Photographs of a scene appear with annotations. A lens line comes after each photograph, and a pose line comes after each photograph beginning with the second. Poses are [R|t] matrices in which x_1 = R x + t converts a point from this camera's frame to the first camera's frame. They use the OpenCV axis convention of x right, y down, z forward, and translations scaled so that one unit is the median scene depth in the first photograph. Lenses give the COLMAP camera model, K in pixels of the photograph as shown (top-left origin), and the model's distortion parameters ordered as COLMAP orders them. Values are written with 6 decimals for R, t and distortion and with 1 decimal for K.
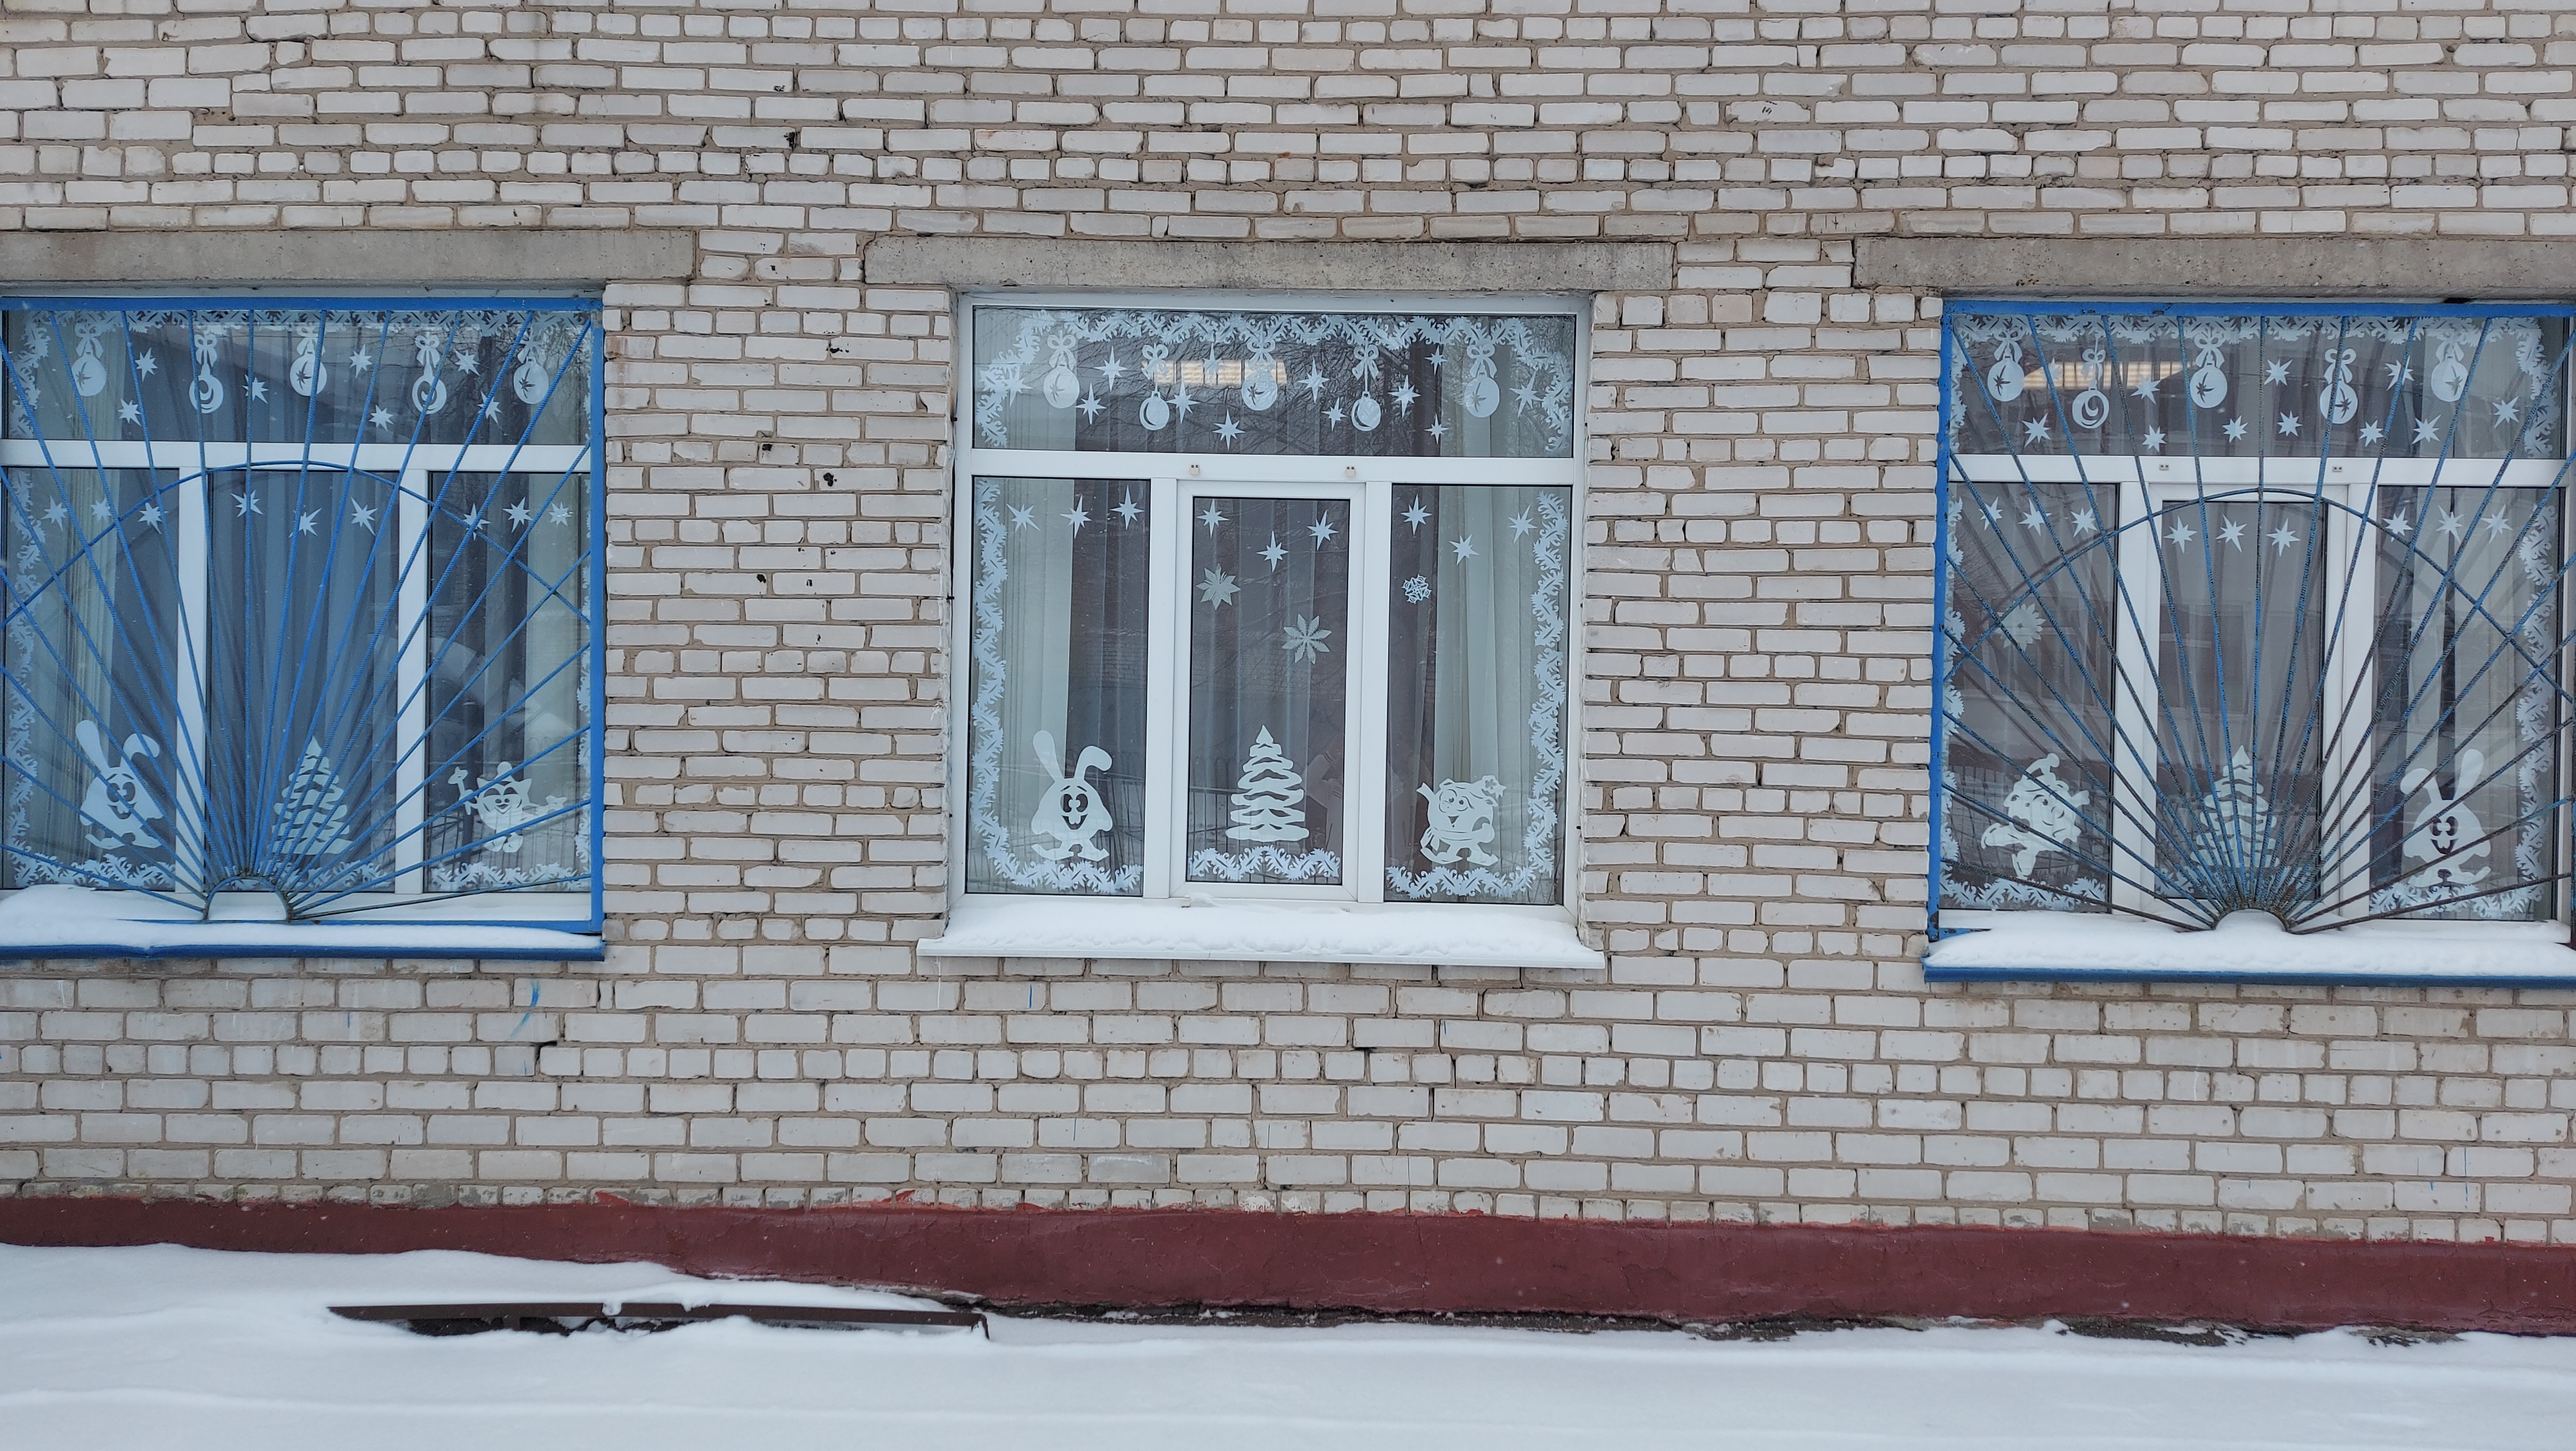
lens RADIAL K [[1893.7, 0, 1288.2], [0, 1893.7, 744.1], [0, 0, 1]] dist [0.040767, -0.048221]
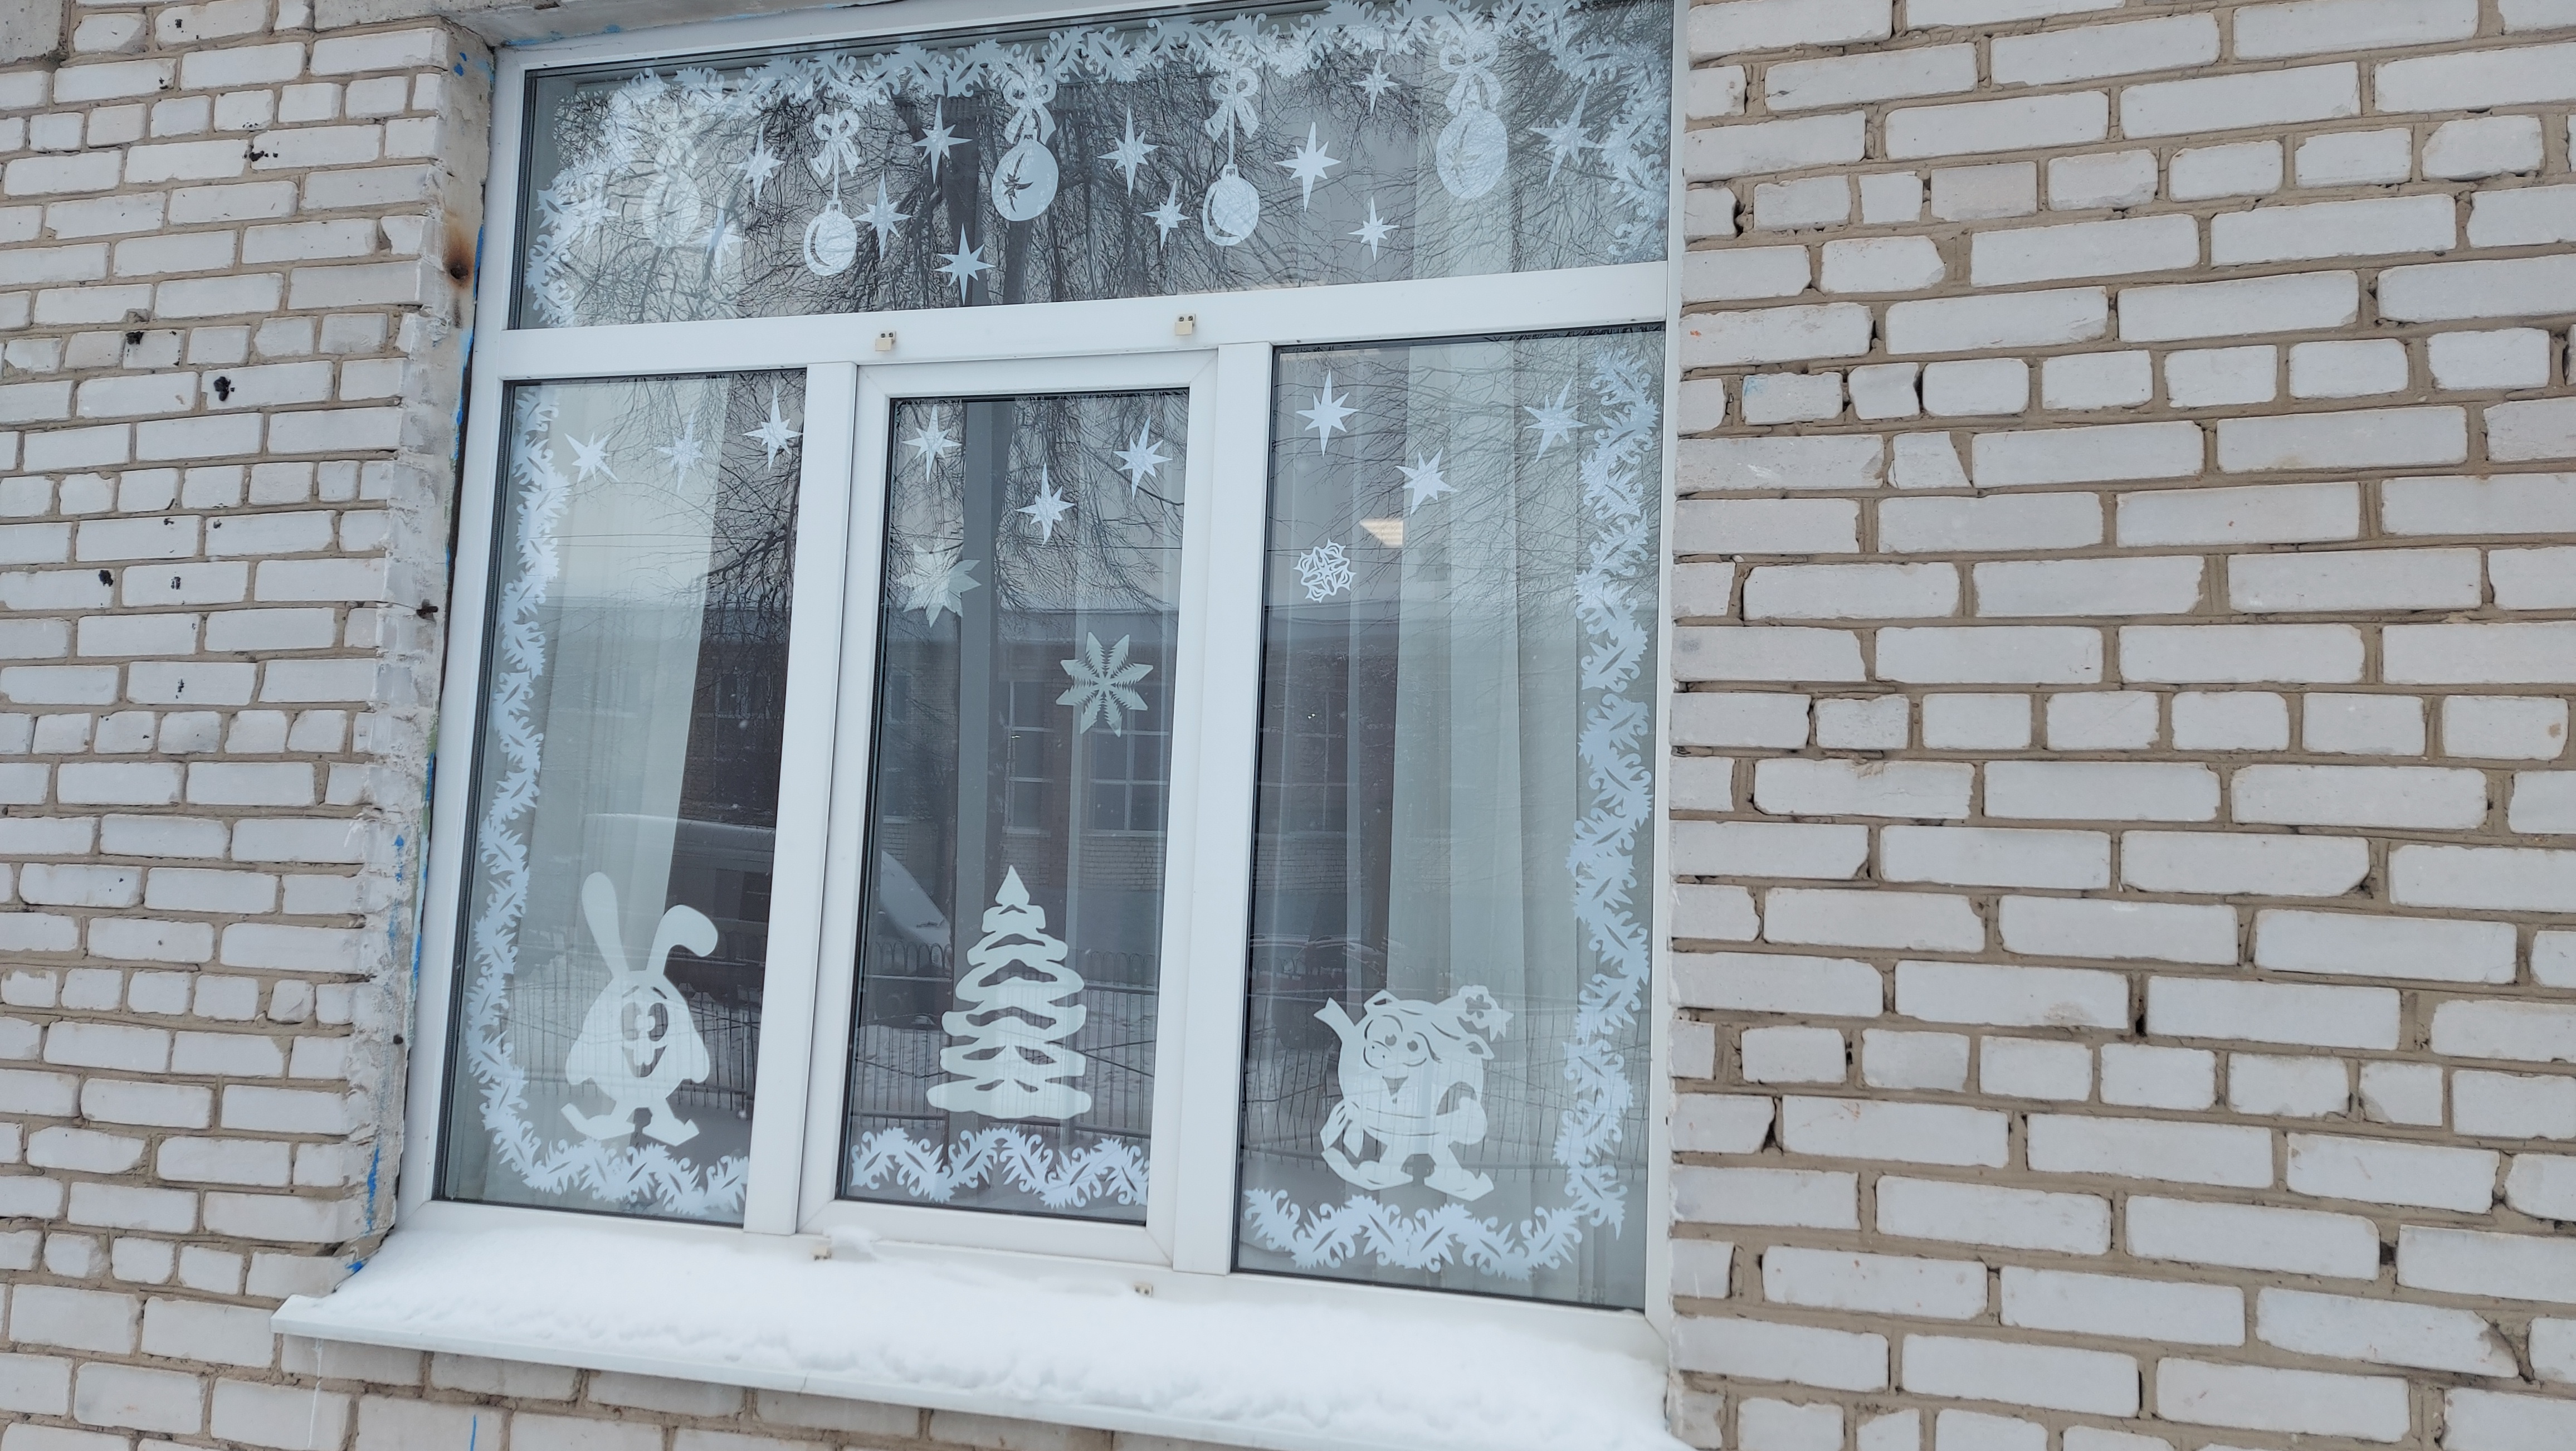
lens RADIAL K [[1893.7, 0, 1281.3], [0, 1893.7, 718.6], [0, 0, 1]] dist [0.040767, -0.048221]
pose [[0.965775, -0.009221, -0.259216, 0.179742], [-0.020539, 0.993511, -0.111865, 0.005102], [0.258565, 0.113361, 0.959319, 0.577239]]
